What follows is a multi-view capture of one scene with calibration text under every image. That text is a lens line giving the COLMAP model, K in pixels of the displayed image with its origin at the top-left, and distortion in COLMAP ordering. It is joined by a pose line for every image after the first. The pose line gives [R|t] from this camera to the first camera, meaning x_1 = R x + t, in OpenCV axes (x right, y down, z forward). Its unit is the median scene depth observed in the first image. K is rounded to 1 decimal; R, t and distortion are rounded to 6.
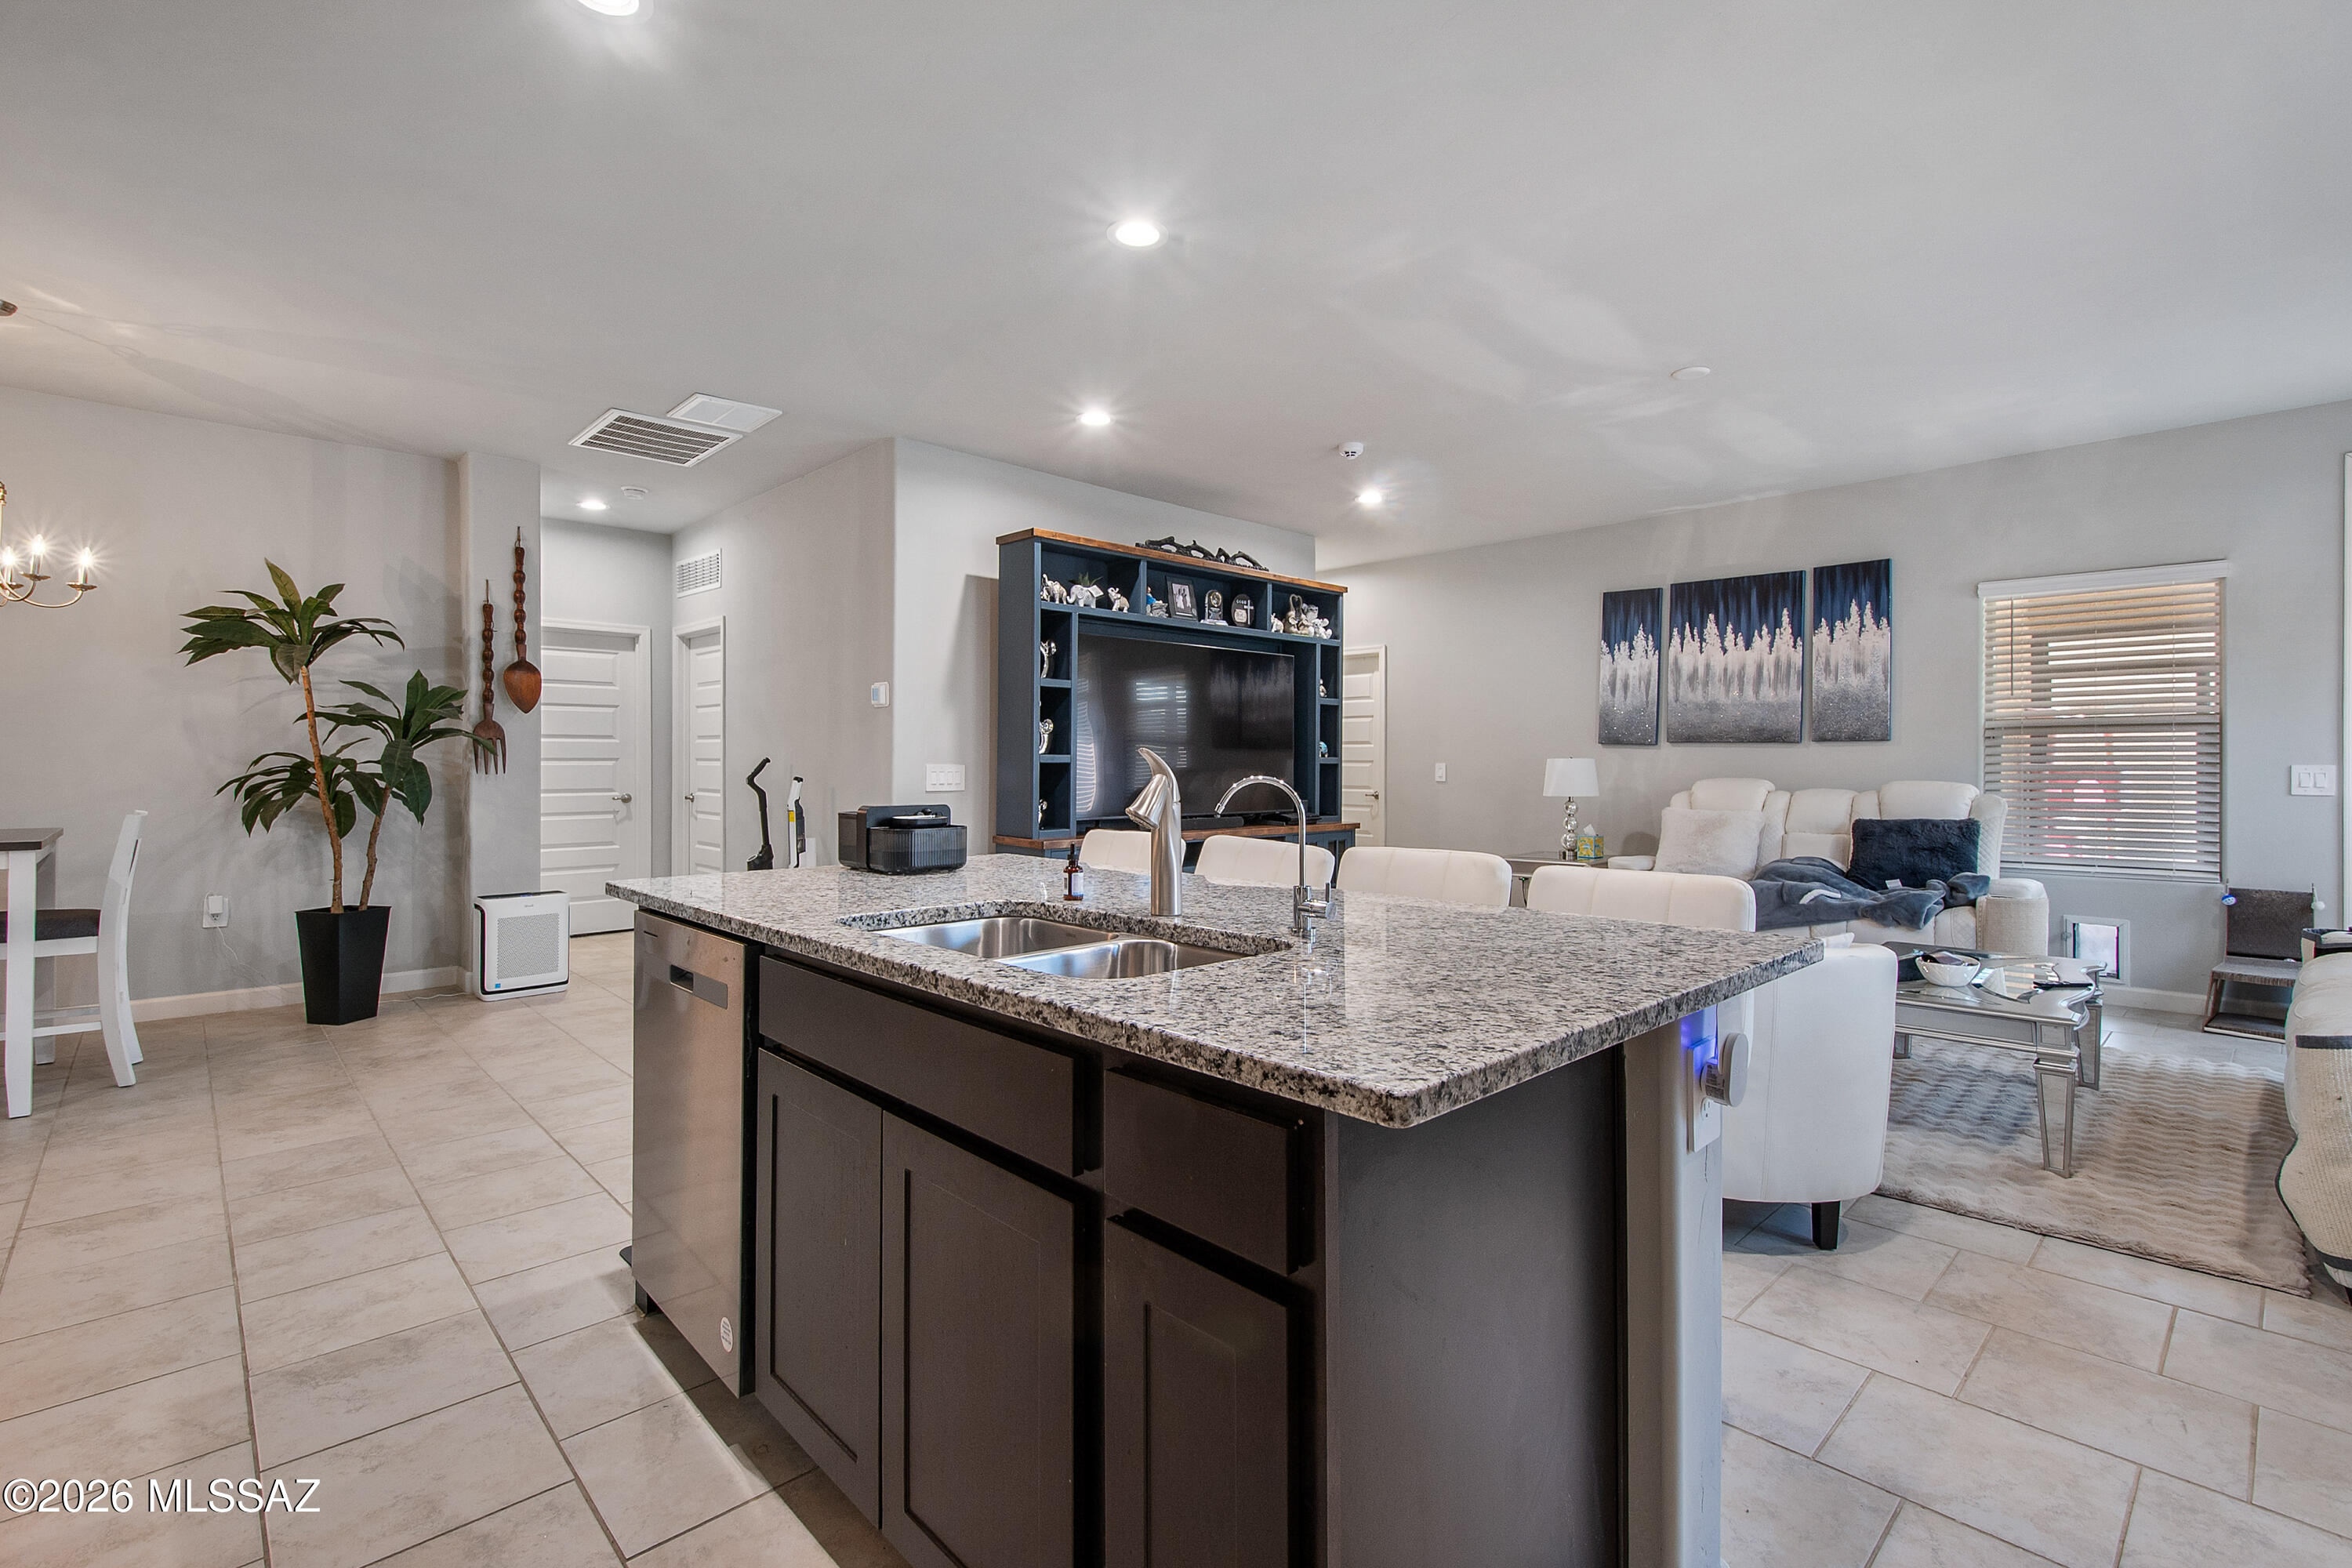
lens RADIAL K [[1058.5, 0, 1181.5], [0, 1058.5, 762.8], [0, 0, 1]] dist [0.014355, -0.007354]
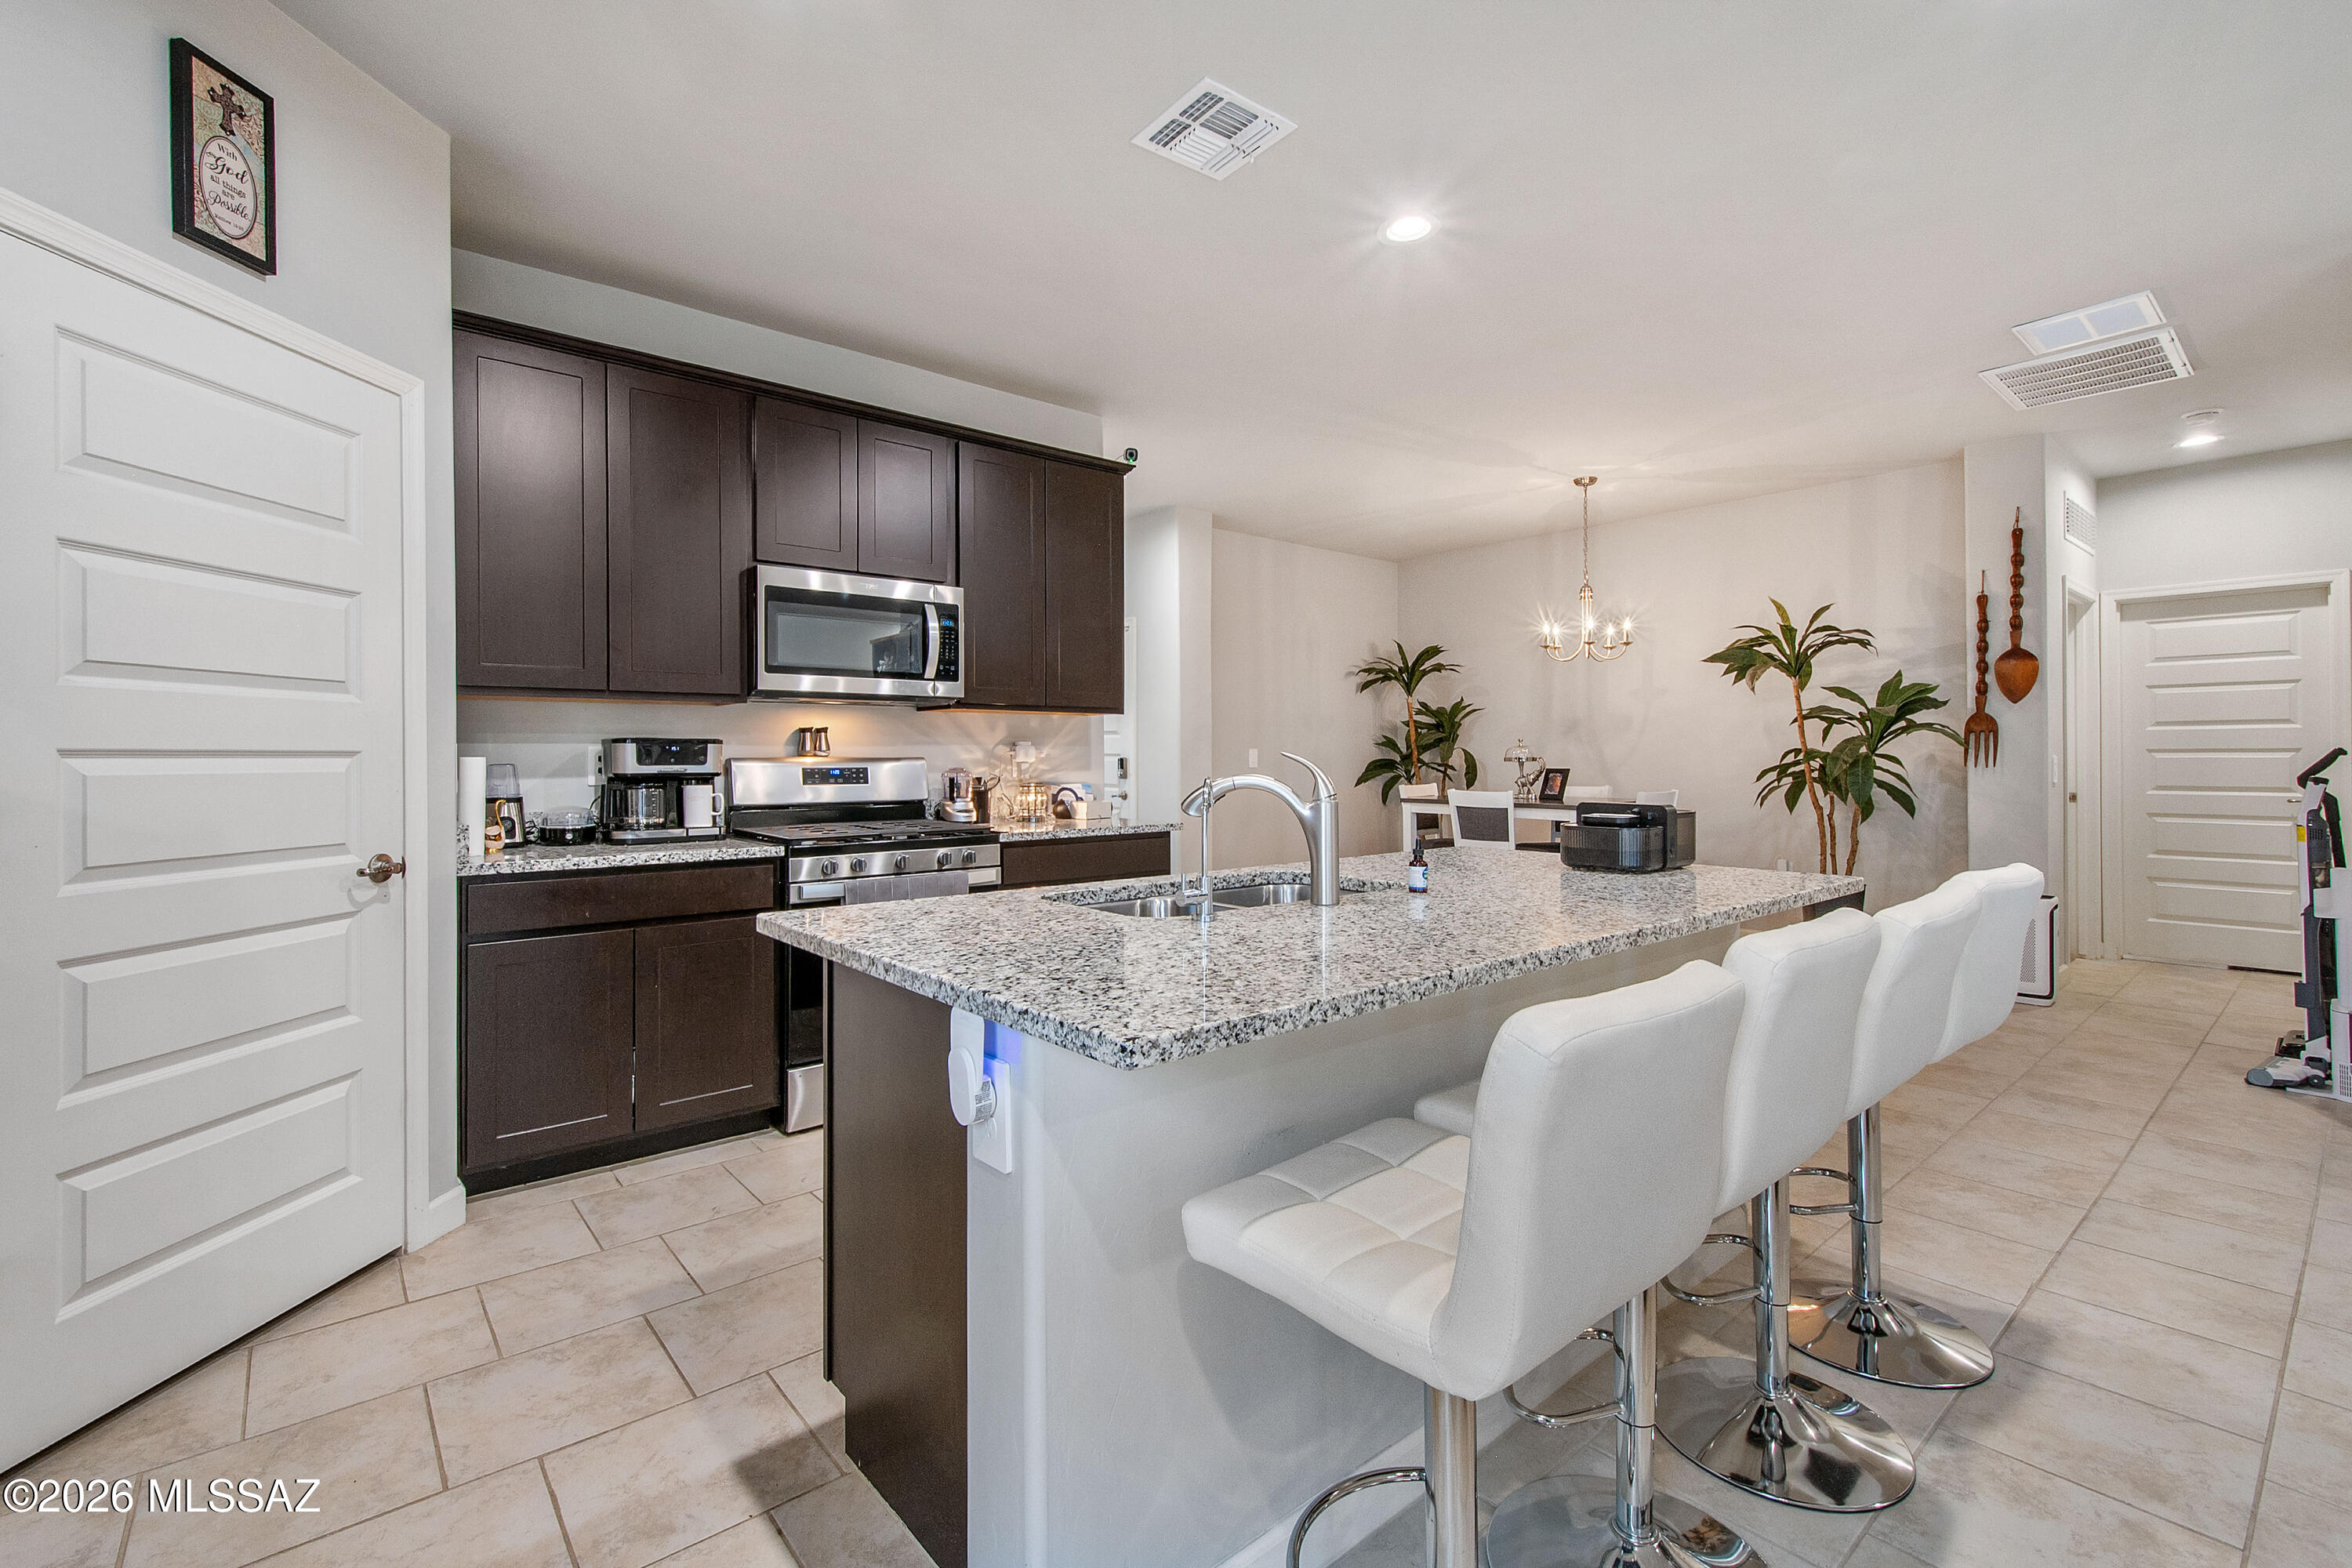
lens RADIAL K [[1028.3, 0, 1174.1], [0, 1028.3, 756.8], [0, 0, 1]] dist [0.006210, -0.001179]
pose [[-0.057794, 0.001417, -0.998328, 0.324557], [0.005368, 0.999985, 0.001109, -0.003655], [0.998314, -0.005295, -0.057801, 0.283760]]
